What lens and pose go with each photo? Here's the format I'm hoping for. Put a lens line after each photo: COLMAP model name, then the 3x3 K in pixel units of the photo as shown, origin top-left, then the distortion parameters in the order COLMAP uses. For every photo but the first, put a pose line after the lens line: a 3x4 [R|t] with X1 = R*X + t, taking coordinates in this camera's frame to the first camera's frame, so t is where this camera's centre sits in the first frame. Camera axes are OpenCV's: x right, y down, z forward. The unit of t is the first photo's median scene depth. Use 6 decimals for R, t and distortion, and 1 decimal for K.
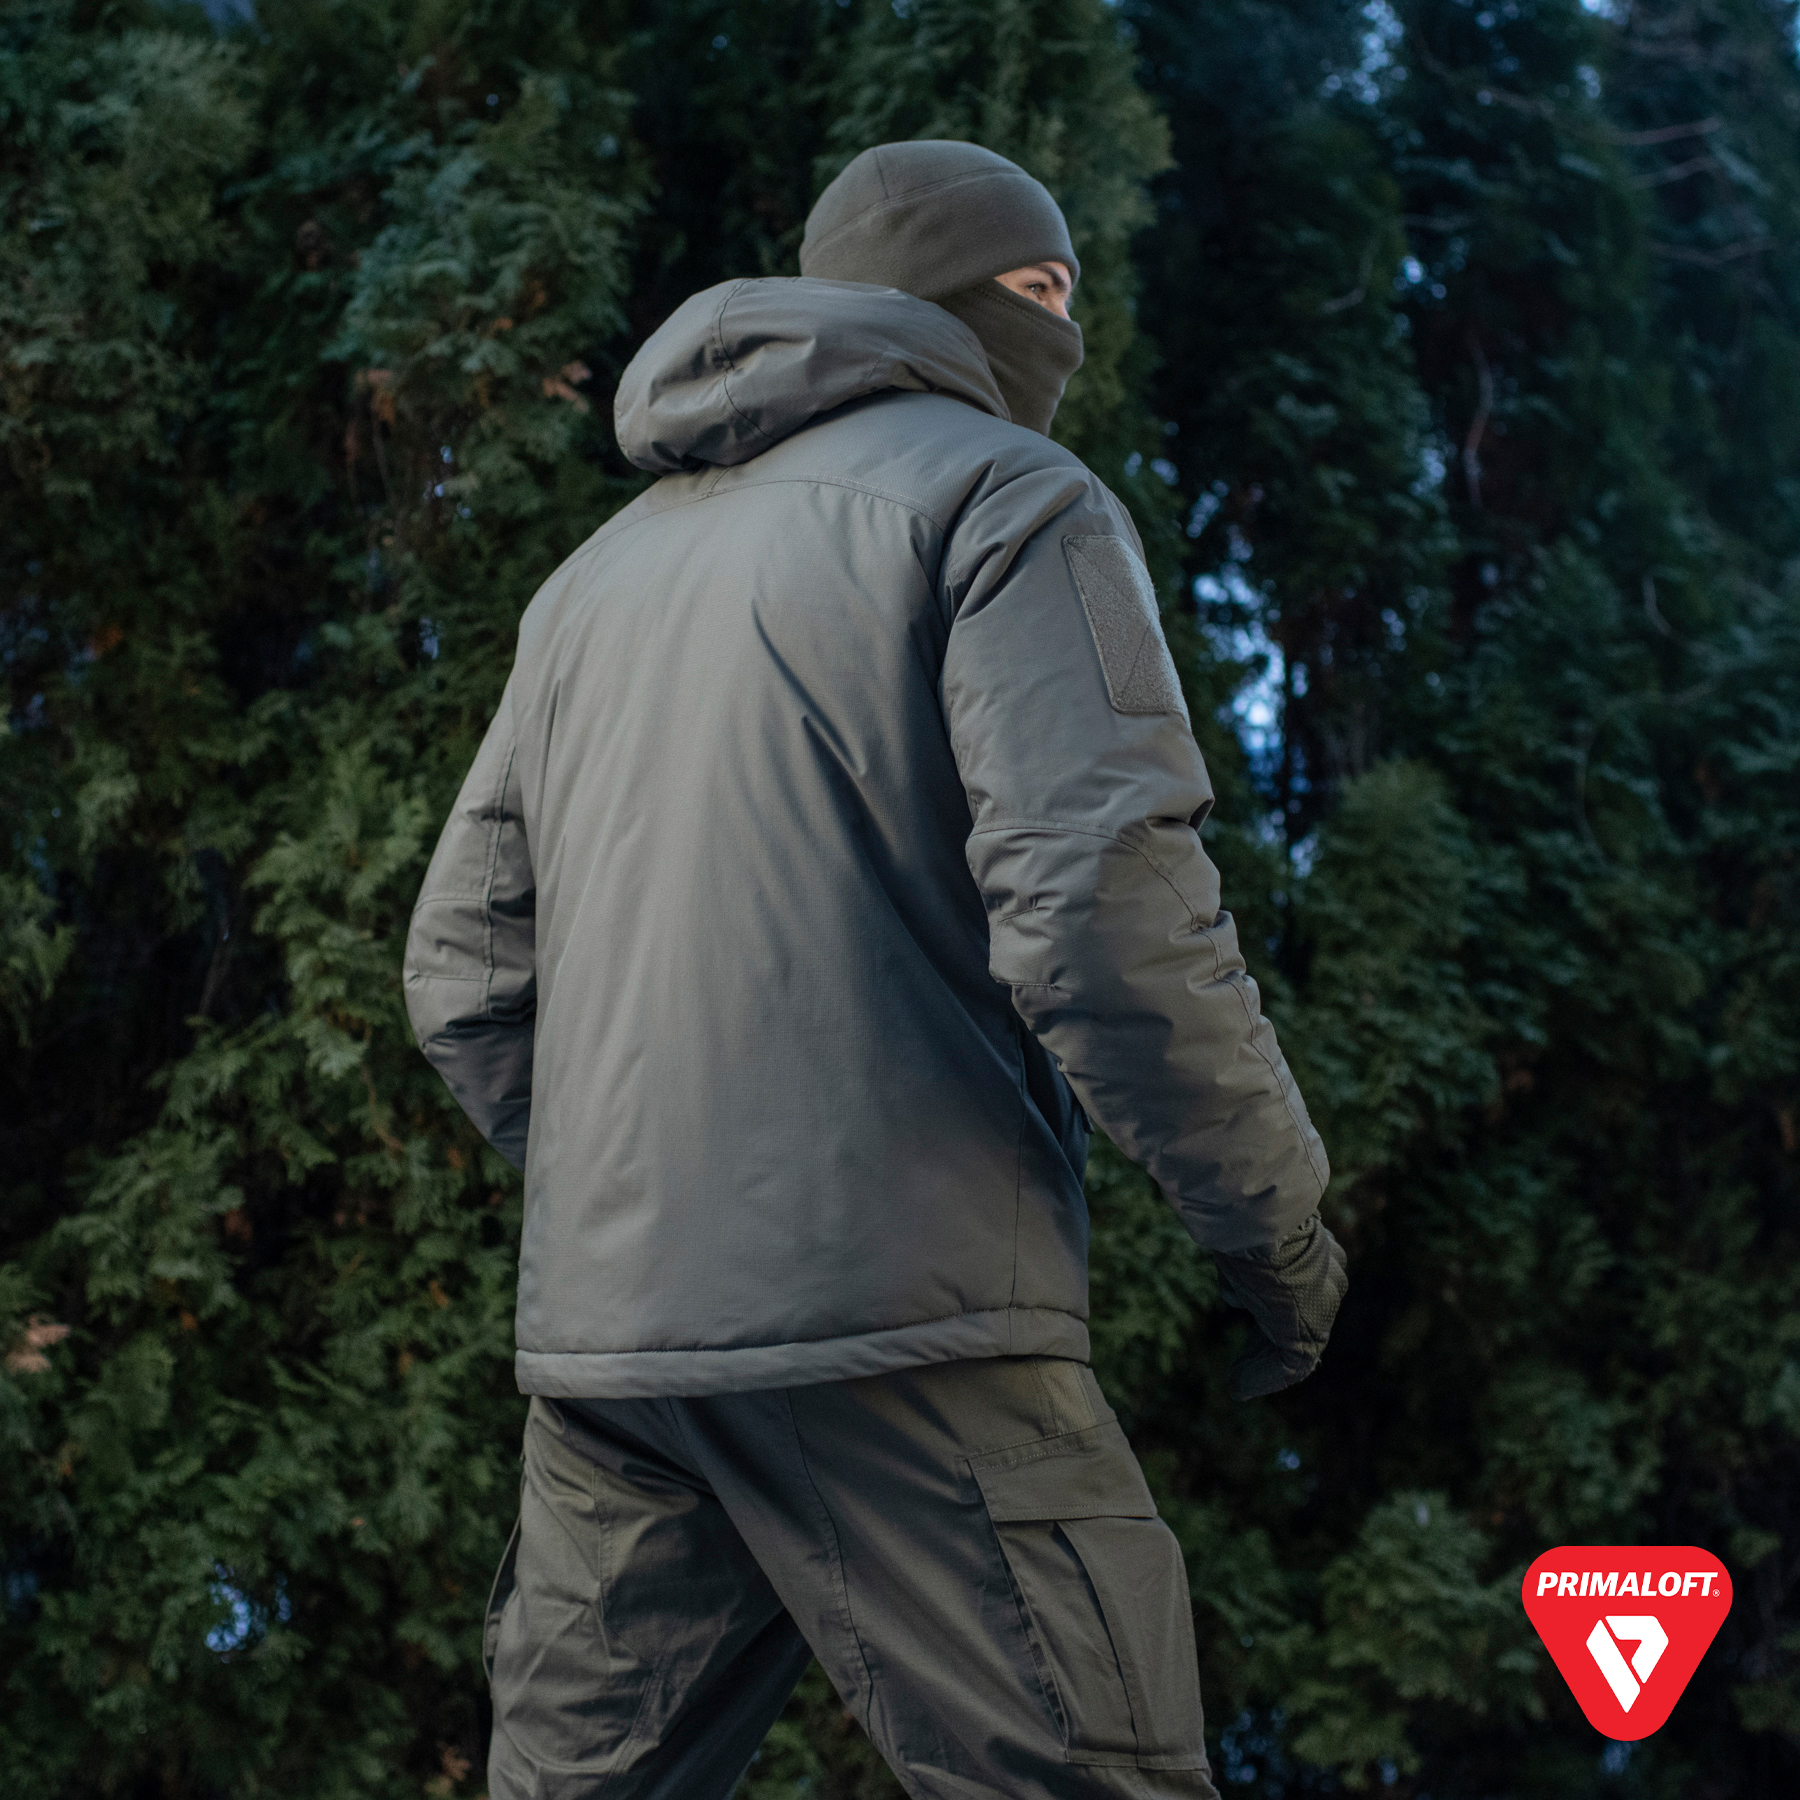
lens RADIAL K [[3024.3, 0, 899.3], [0, 3024.3, 898.9], [0, 0, 1]] dist [-0.108122, 0.000000]
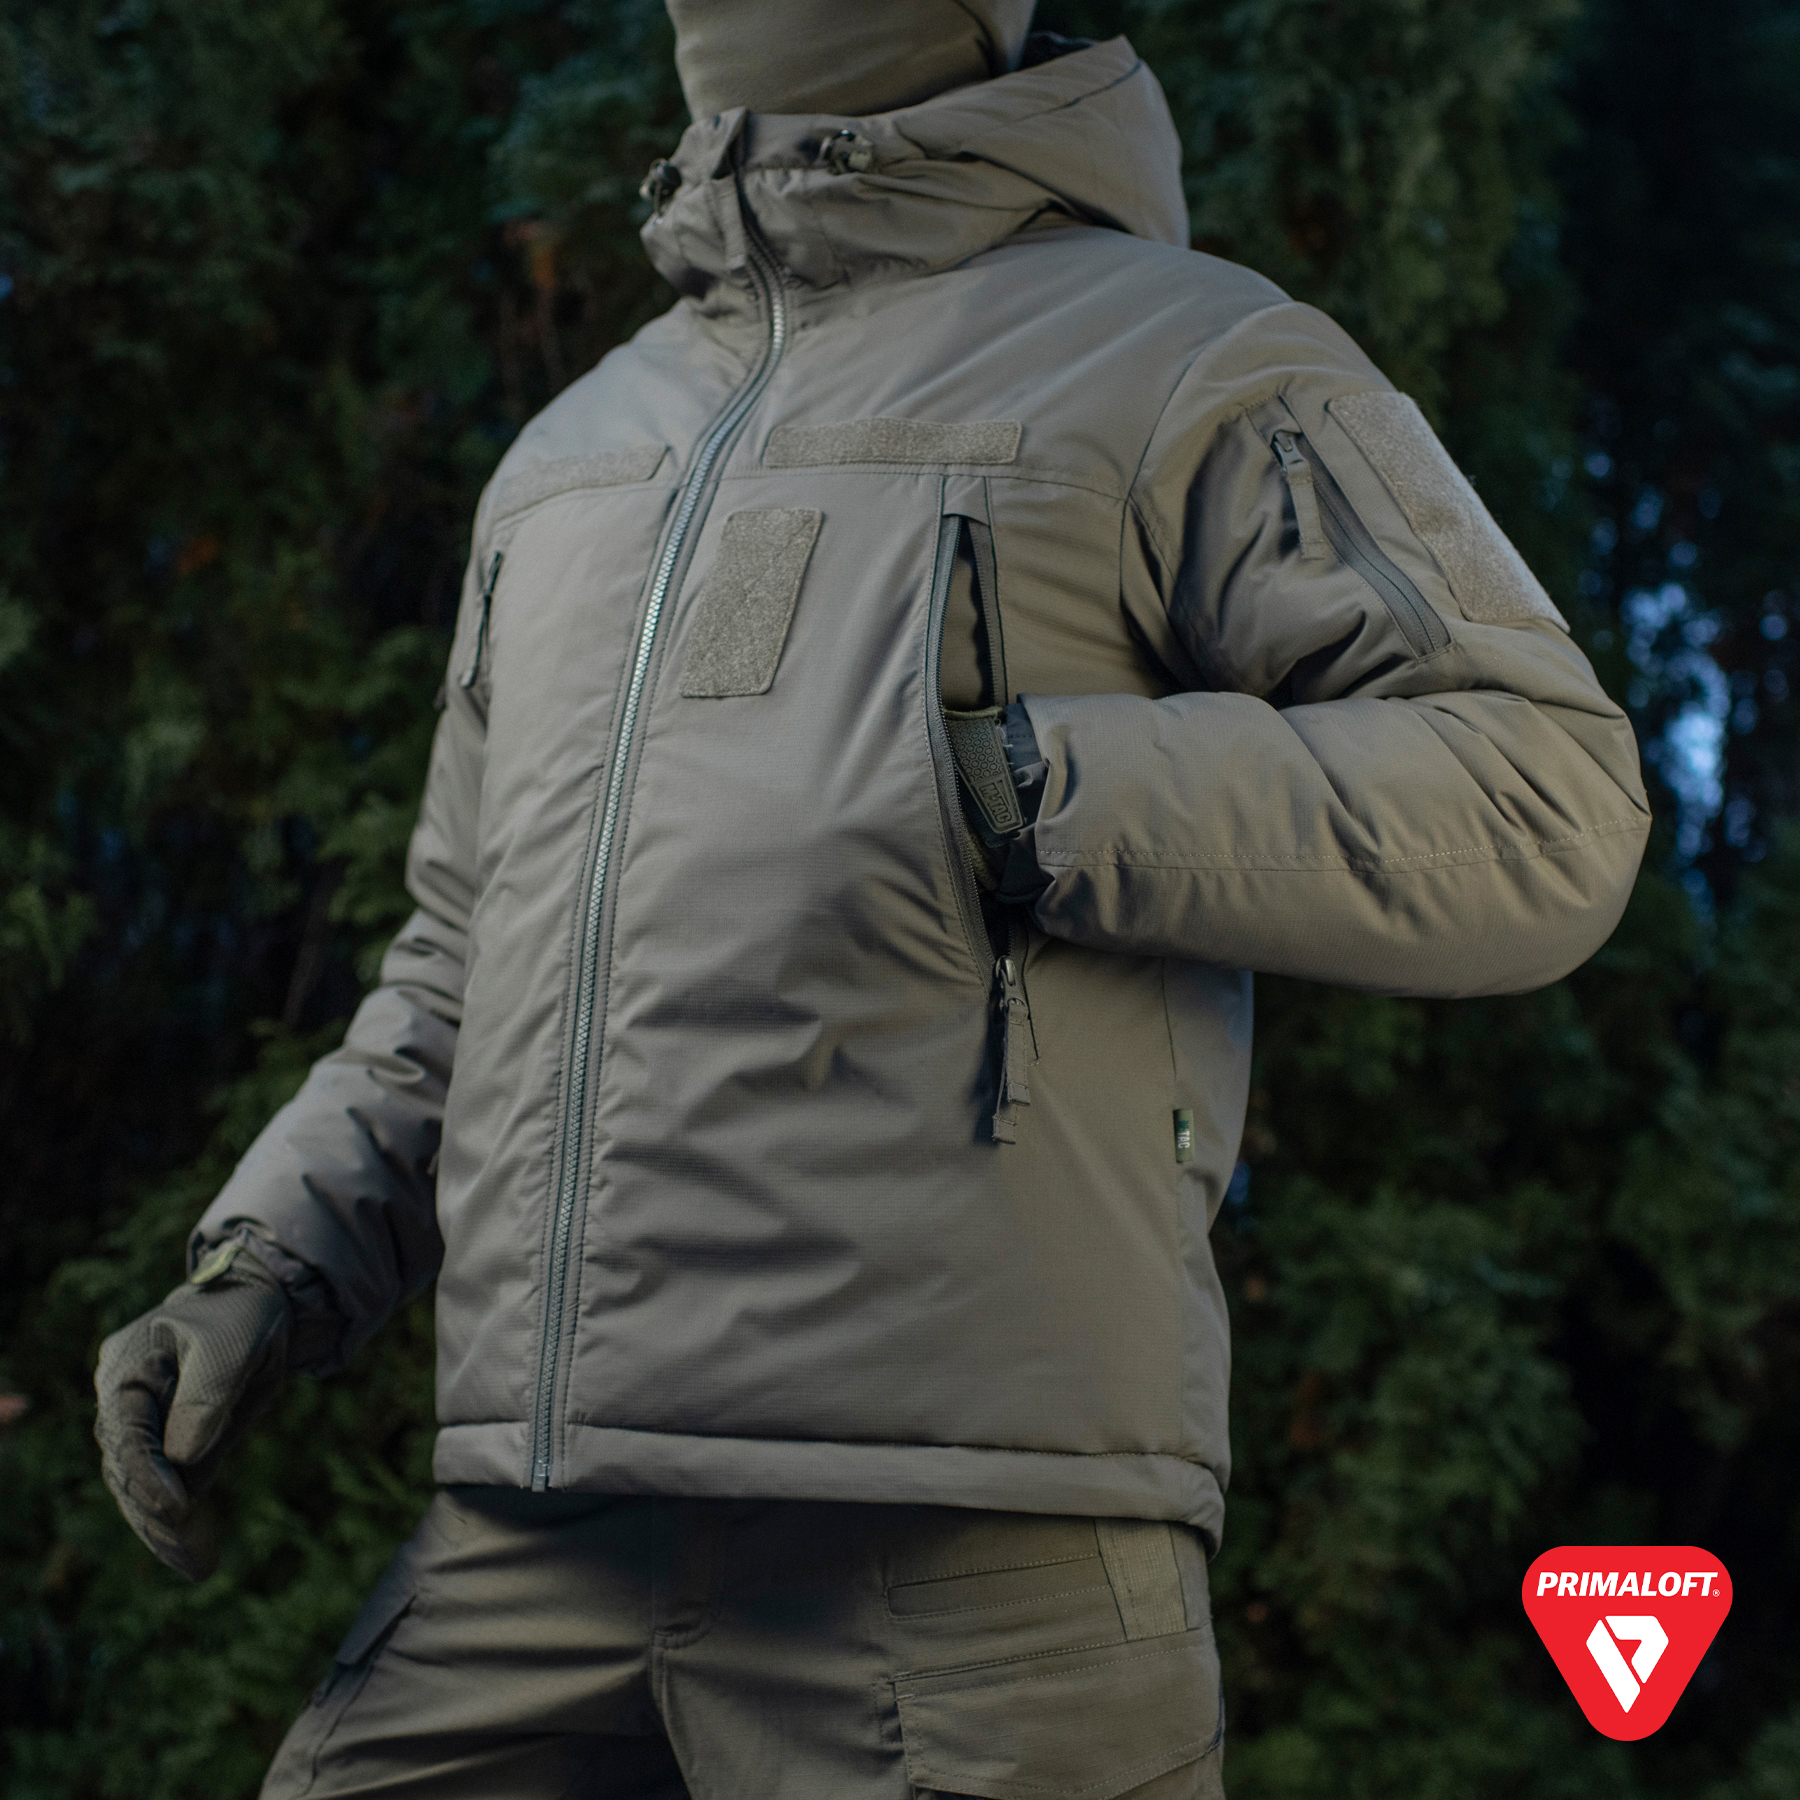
lens RADIAL K [[3024.3, 0, 902.0], [0, 3024.3, 985.3], [0, 0, 1]] dist [-0.108122, 0.000000]
pose [[0.987174, 0.049050, -0.151926, 0.054216], [-0.048775, 0.998794, 0.005540, 0.016958], [0.152014, 0.001941, 0.988376, 0.236620]]
